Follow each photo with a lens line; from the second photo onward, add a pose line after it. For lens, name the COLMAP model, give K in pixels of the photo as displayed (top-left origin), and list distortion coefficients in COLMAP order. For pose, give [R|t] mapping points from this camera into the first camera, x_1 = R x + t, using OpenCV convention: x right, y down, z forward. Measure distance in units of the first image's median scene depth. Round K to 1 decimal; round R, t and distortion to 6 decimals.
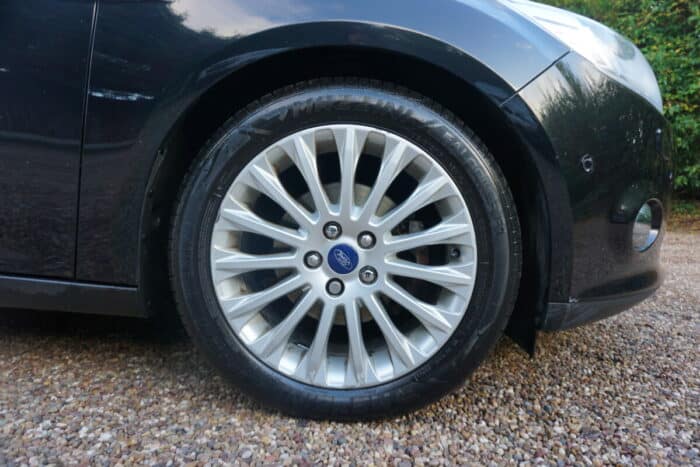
lens RADIAL K [[507.9, 0, 350.0], [0, 507.9, 233.5], [0, 0, 1]] dist [0.005851, 0.004134]
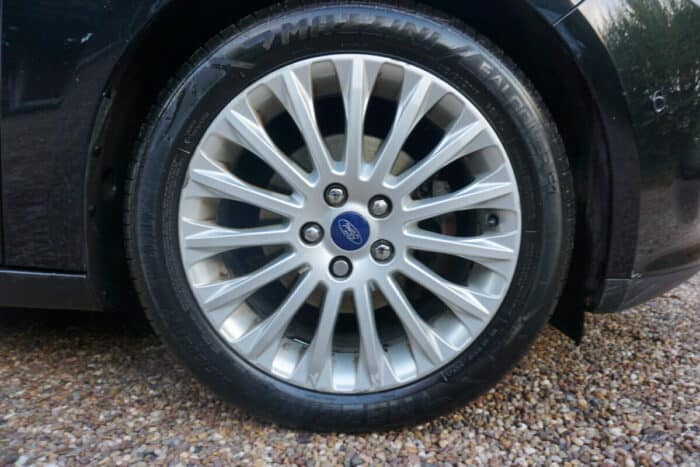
lens RADIAL K [[480.4, 0, 350.7], [0, 480.4, 230.2], [0, 0, 1]] dist [-0.028289, 0.024540]
pose [[0.998769, -0.023991, 0.043423, -0.045126], [0.022134, 0.998841, 0.042743, 0.017015], [-0.044398, -0.041729, 0.998142, 0.261322]]
